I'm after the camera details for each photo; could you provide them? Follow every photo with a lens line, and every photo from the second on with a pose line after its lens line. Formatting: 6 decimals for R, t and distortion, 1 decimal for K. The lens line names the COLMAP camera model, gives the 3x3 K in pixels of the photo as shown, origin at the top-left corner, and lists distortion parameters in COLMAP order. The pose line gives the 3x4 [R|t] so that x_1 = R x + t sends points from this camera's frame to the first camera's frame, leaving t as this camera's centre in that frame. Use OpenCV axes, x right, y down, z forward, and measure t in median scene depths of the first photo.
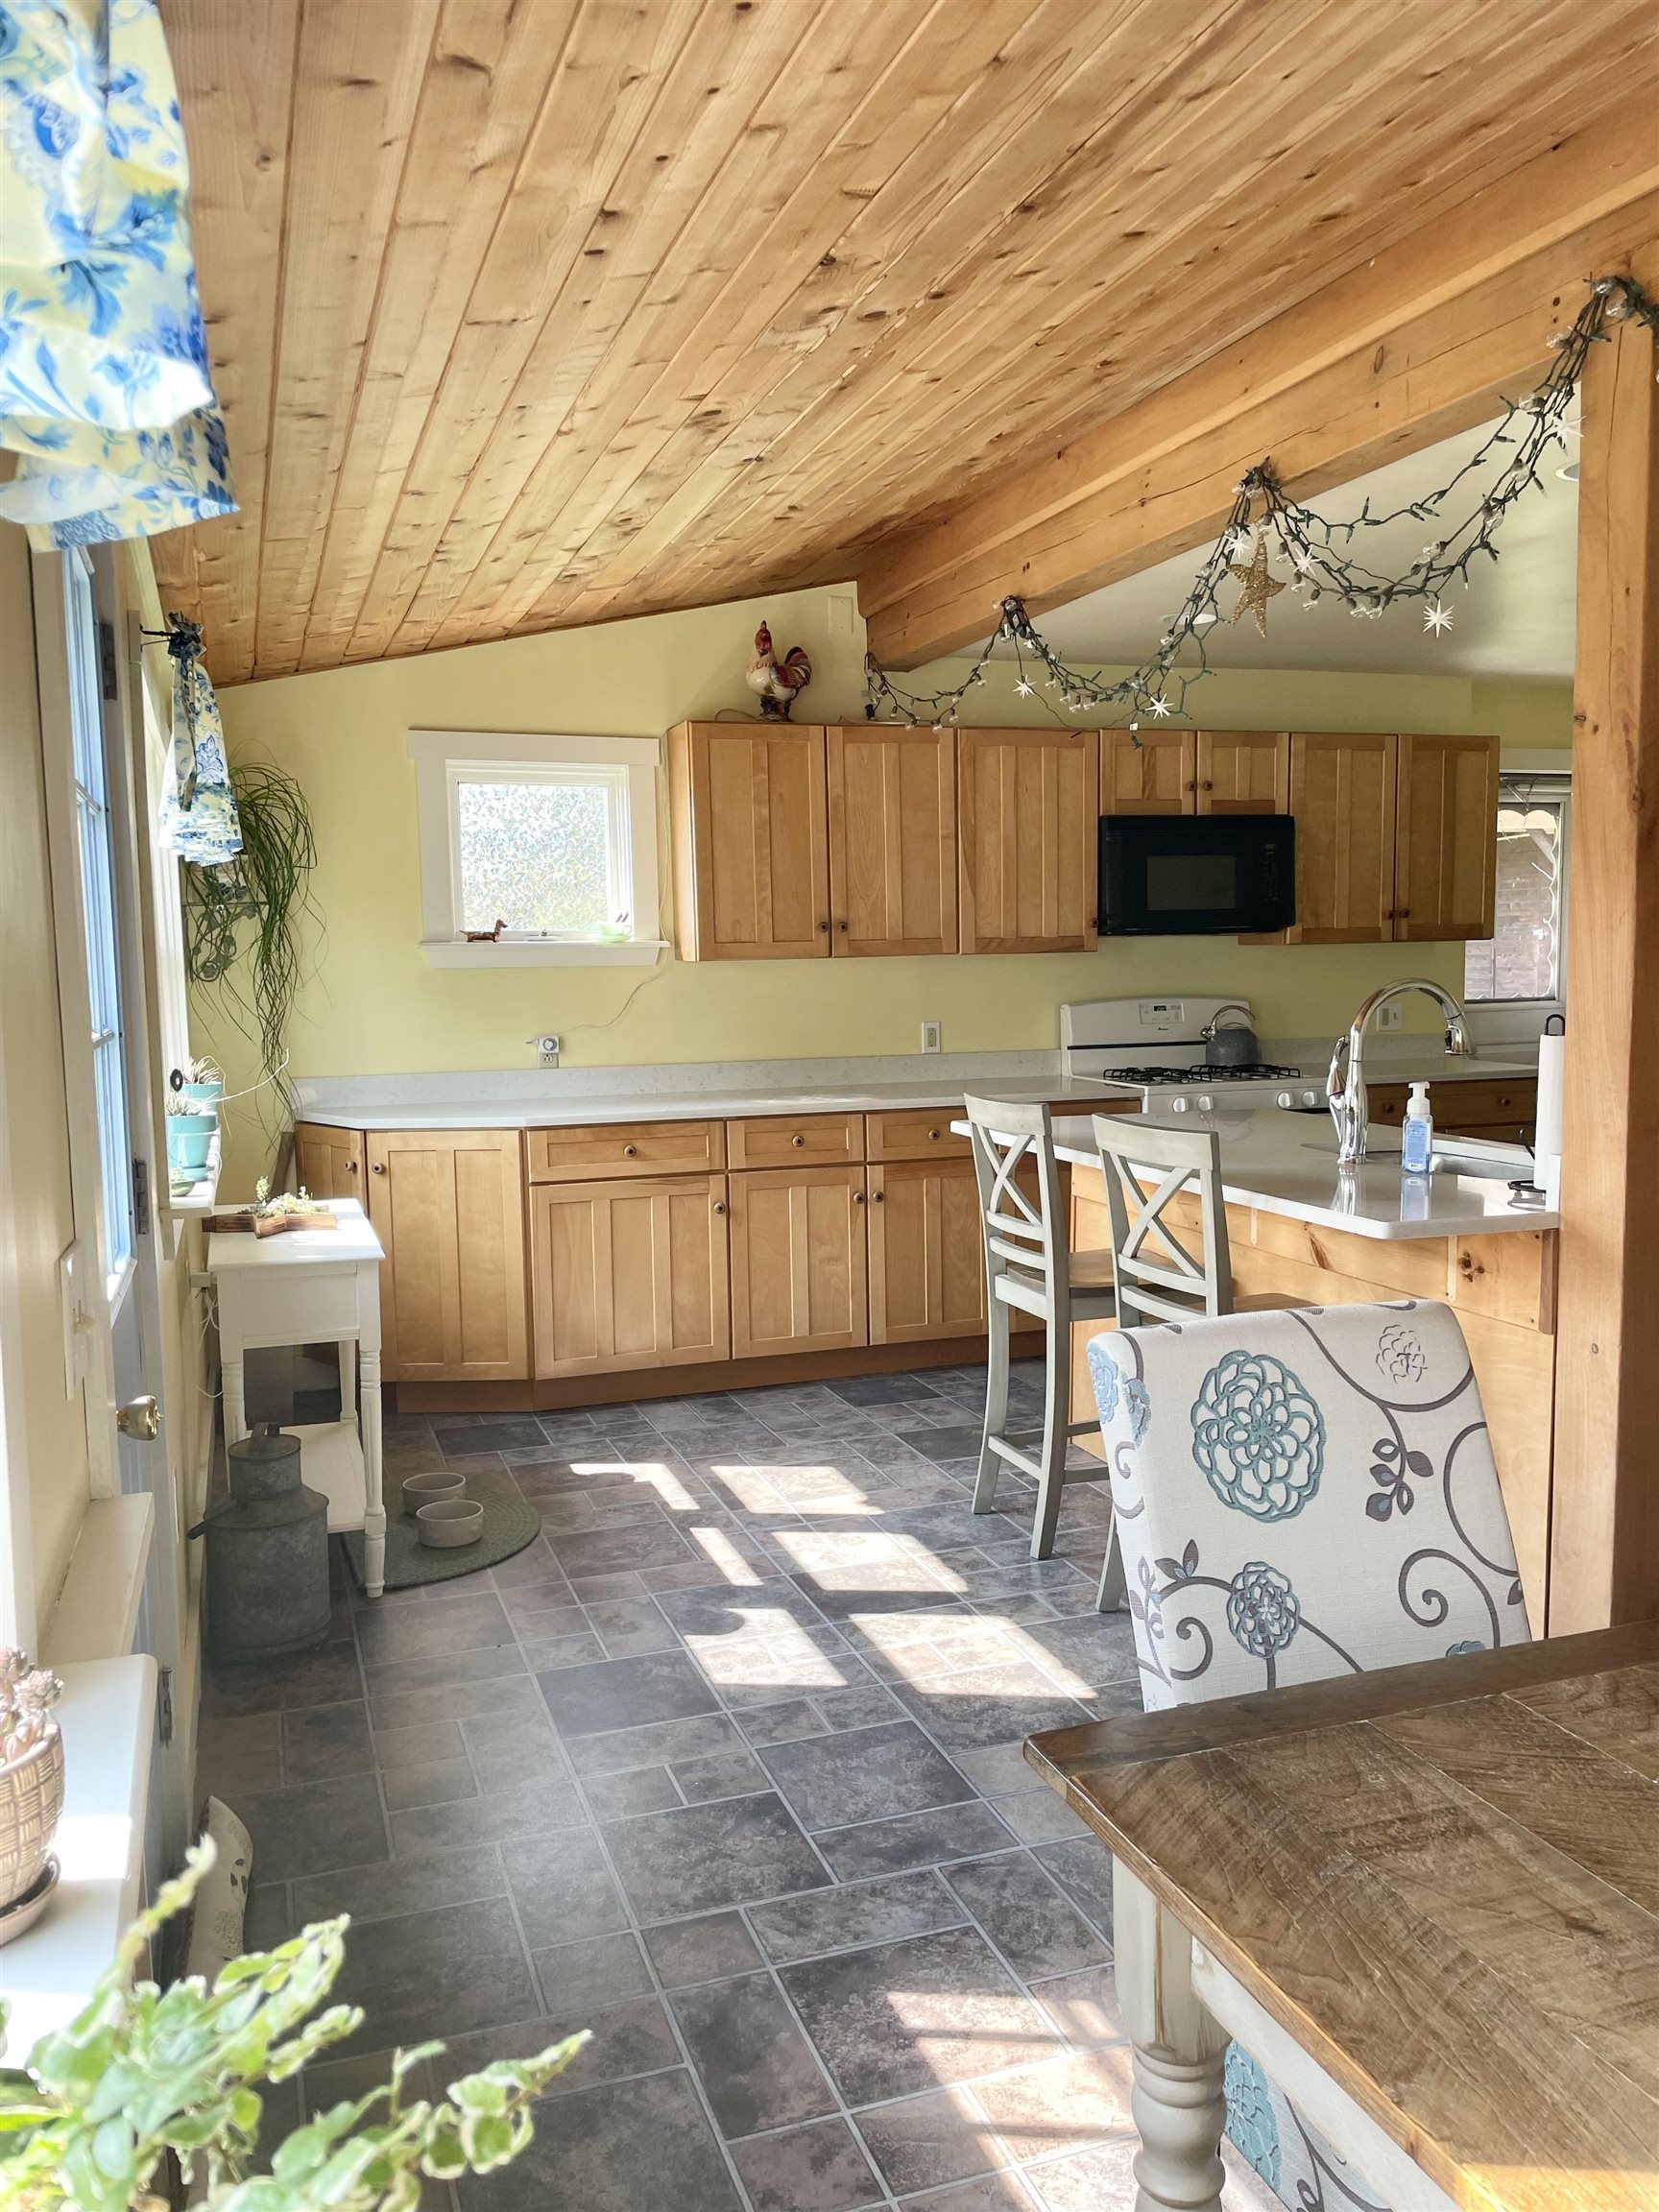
lens RADIAL K [[1674.2, 0, 830.1], [0, 1674.2, 1112.4], [0, 0, 1]] dist [0.072982, -0.090506]
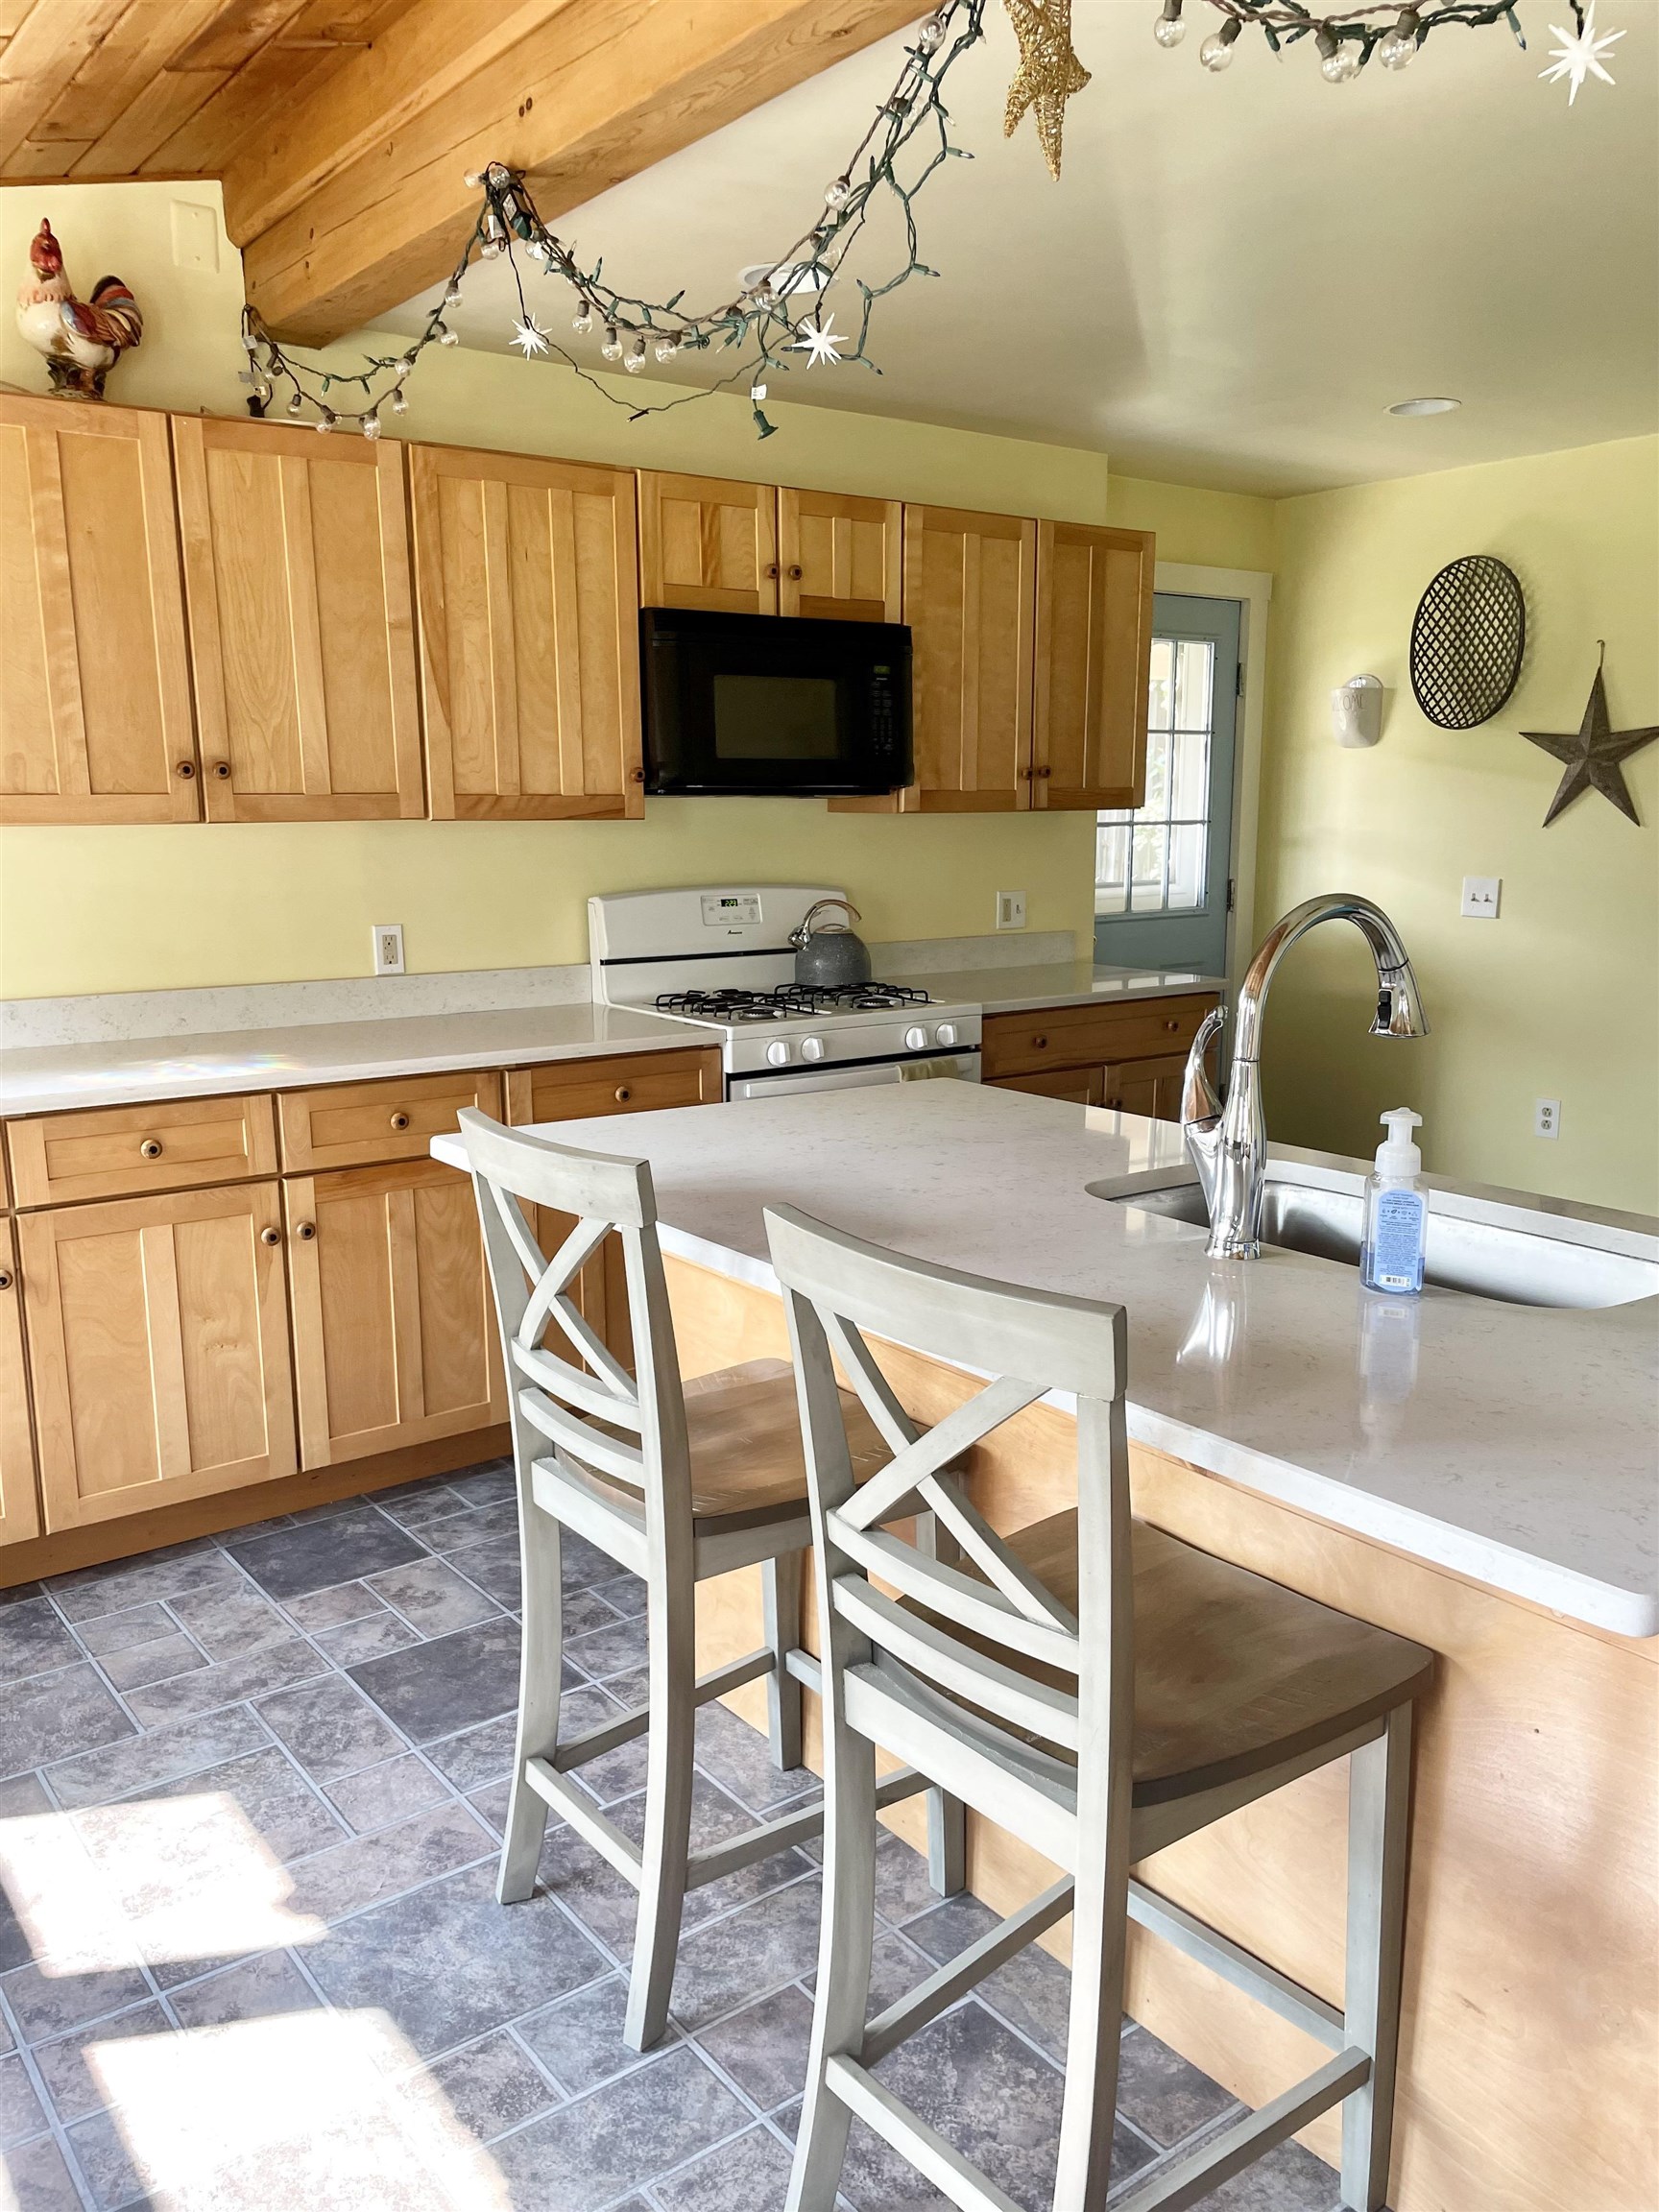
lens RADIAL K [[1674.2, 0, 855.3], [0, 1674.2, 1112.8], [0, 0, 1]] dist [0.072982, -0.090506]
pose [[0.947262, -0.044314, 0.317382, 0.024355], [0.017166, 0.995988, 0.087827, -0.039319], [-0.320000, -0.077747, 0.944222, 0.357546]]
